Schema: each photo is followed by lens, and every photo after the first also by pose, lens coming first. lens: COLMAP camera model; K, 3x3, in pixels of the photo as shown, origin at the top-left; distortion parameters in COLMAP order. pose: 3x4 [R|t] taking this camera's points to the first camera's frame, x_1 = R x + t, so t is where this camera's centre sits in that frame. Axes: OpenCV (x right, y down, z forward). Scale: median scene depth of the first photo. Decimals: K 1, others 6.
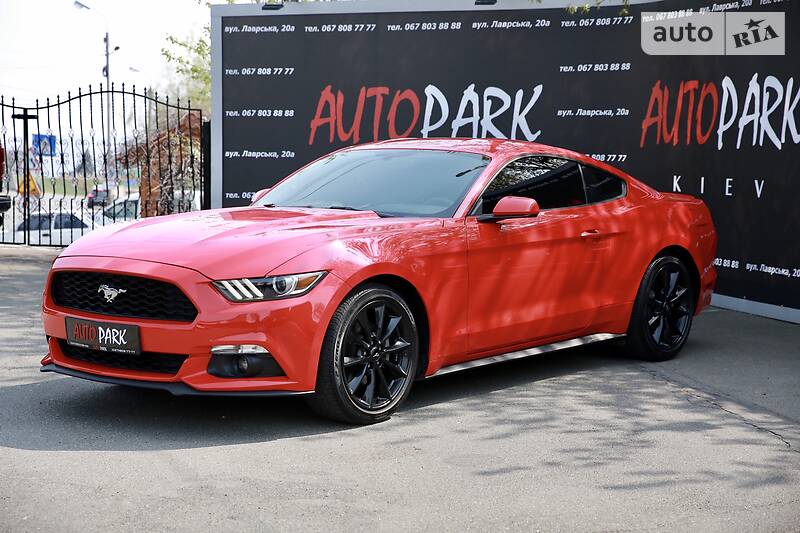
lens RADIAL K [[1695.7, 0, 401.0], [0, 1695.7, 267.5], [0, 0, 1]] dist [0.163437, 0.000000]
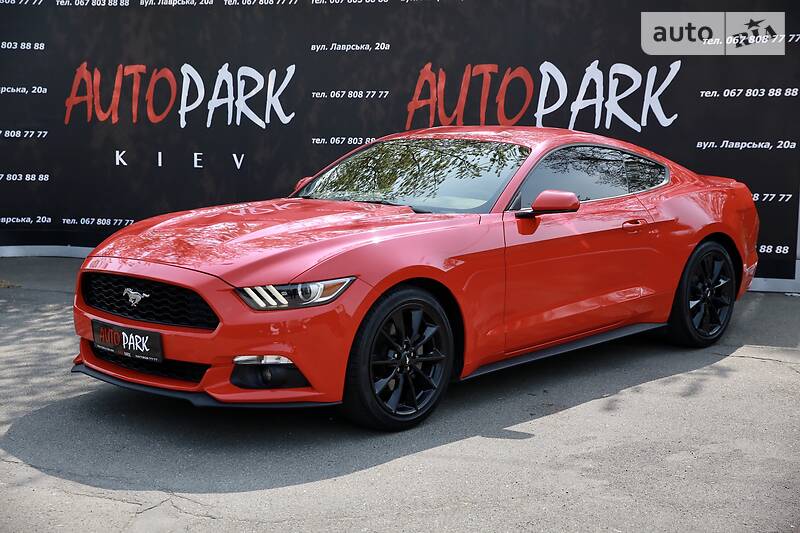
lens RADIAL K [[1312.6, 0, 406.3], [0, 1312.6, 265.9], [0, 0, 1]] dist [0.111729, 0.000000]
pose [[0.998917, 0.002521, -0.046459, 0.019515], [-0.000316, 0.998875, 0.047411, -0.038635], [0.046527, -0.047345, 0.997794, 0.258041]]
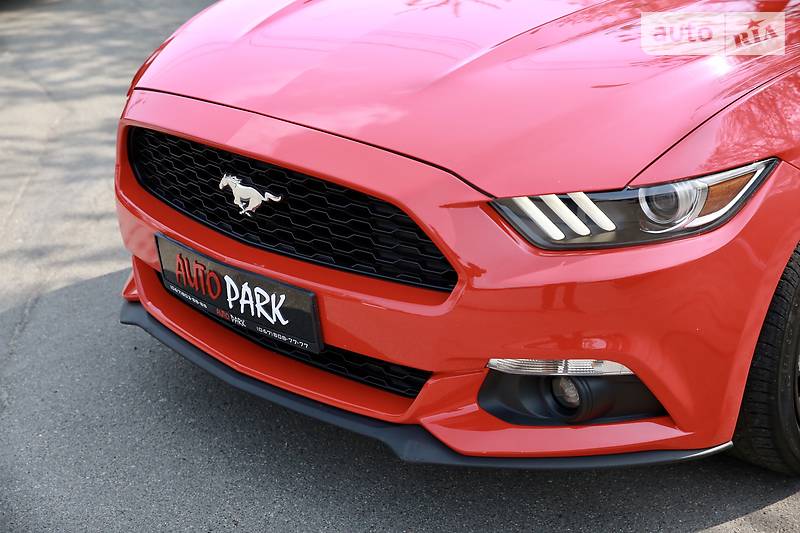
lens RADIAL K [[1335.7, 0, 393.8], [0, 1335.7, 270.2], [0, 0, 1]] dist [0.153483, 0.000000]
pose [[0.995600, 0.001702, -0.093688, -0.101479], [0.025446, 0.957350, 0.287808, -0.064761], [0.090182, -0.288926, 0.953094, 0.675610]]
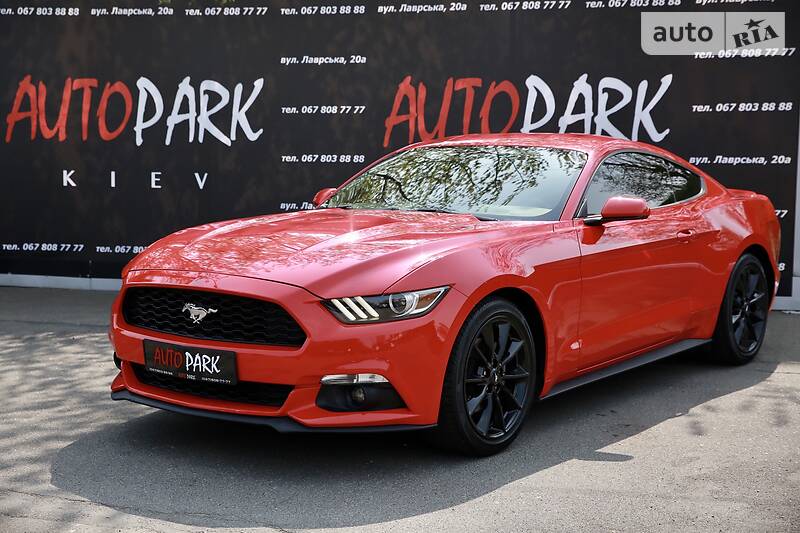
lens RADIAL K [[1316.7, 0, 409.4], [0, 1316.7, 262.8], [0, 0, 1]] dist [0.118517, 0.000000]
pose [[0.997576, -0.009097, 0.068993, -0.109546], [0.008028, 0.999844, 0.015752, -0.020458], [-0.069125, -0.015160, 0.997493, 0.320287]]
